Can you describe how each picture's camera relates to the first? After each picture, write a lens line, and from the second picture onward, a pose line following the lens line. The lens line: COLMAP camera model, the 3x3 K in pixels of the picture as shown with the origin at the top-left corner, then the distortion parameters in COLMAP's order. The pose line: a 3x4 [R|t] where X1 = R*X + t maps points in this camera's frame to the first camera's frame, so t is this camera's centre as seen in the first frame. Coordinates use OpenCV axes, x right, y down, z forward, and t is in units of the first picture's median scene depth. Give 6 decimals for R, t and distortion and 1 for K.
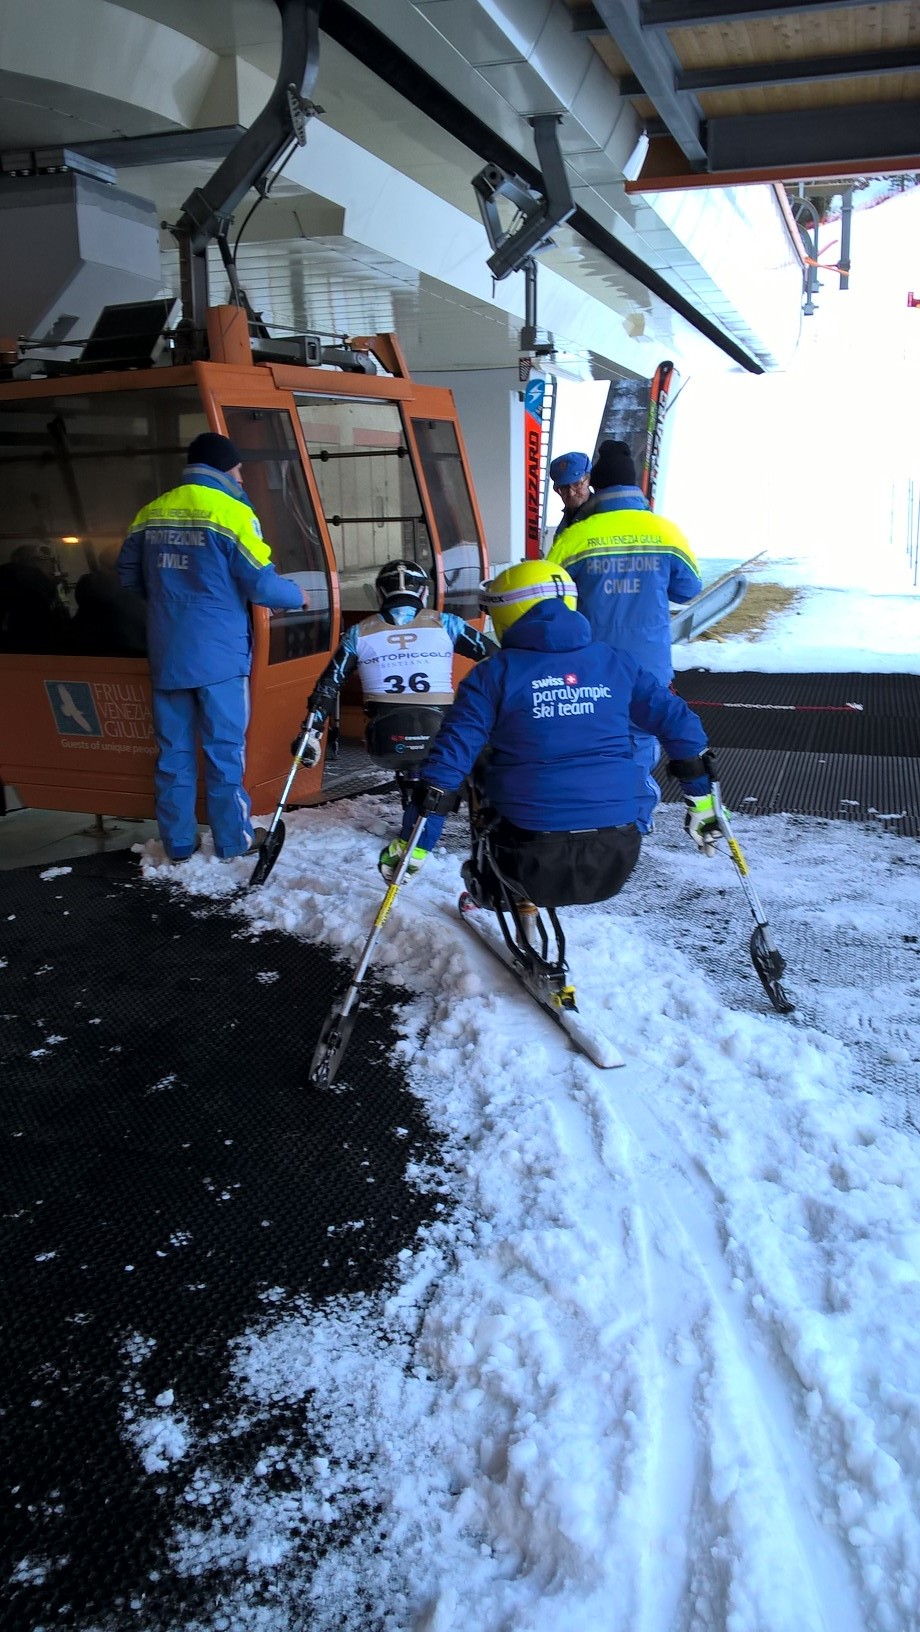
lens RADIAL K [[1356.2, 0, 460.6], [0, 1356.2, 818.7], [0, 0, 1]] dist [0.046526, -0.034112]
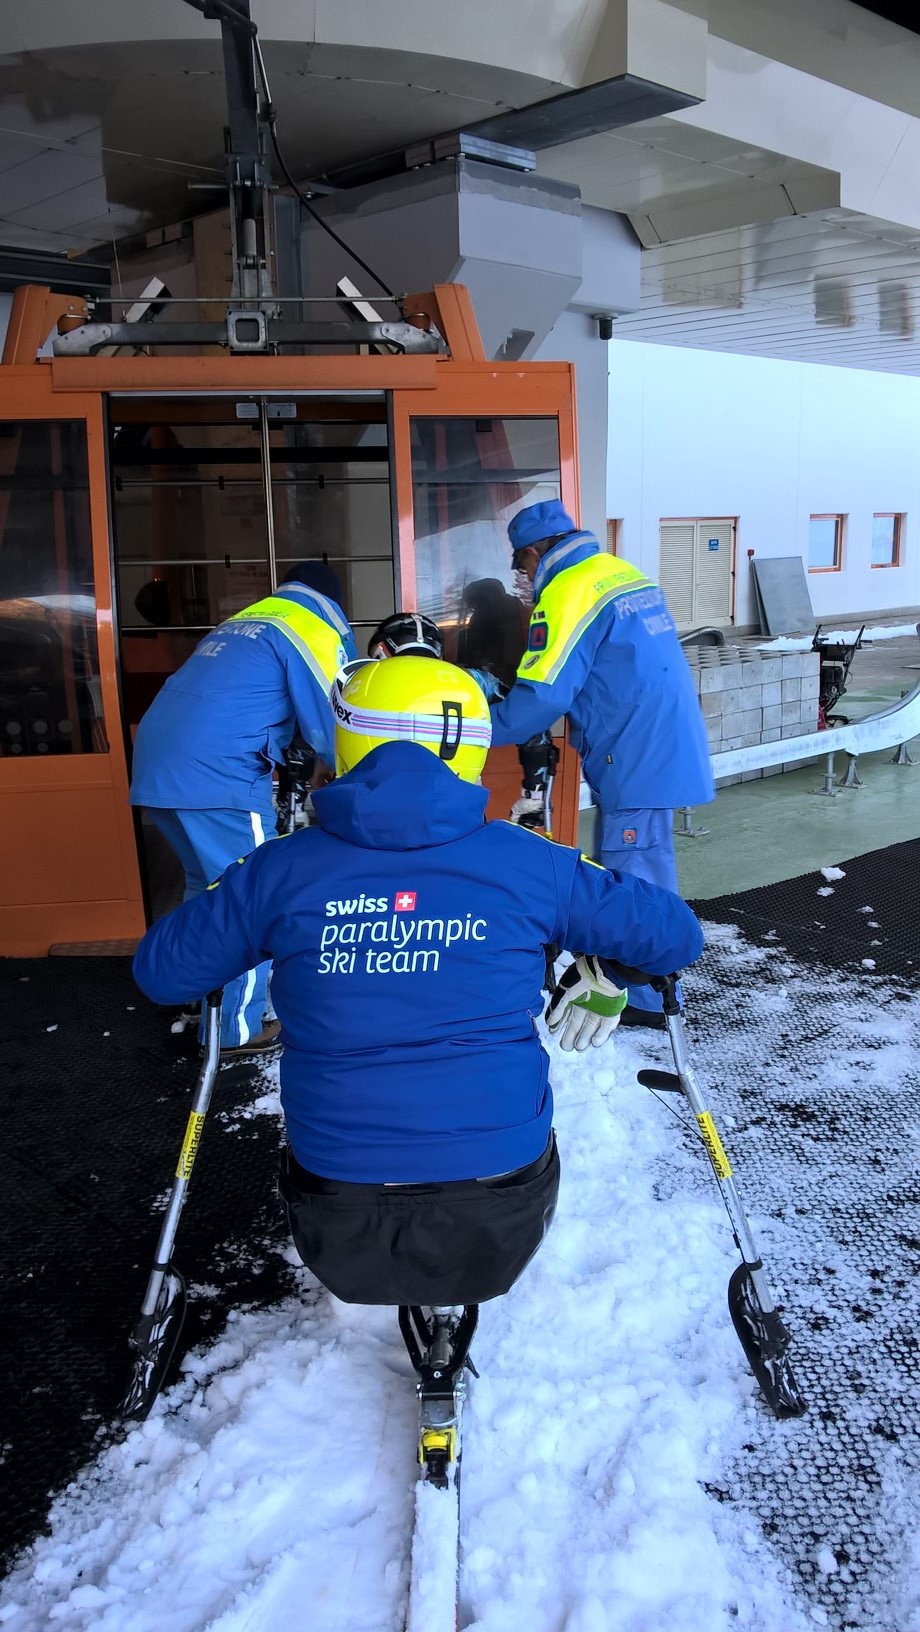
lens RADIAL K [[1356.2, 0, 453.7], [0, 1356.2, 812.7], [0, 0, 1]] dist [0.046526, -0.034112]
pose [[0.869348, 0.097483, -0.484490, 0.142820], [-0.106480, 0.994274, 0.008993, -0.059213], [0.482593, 0.043770, 0.874751, 0.223047]]
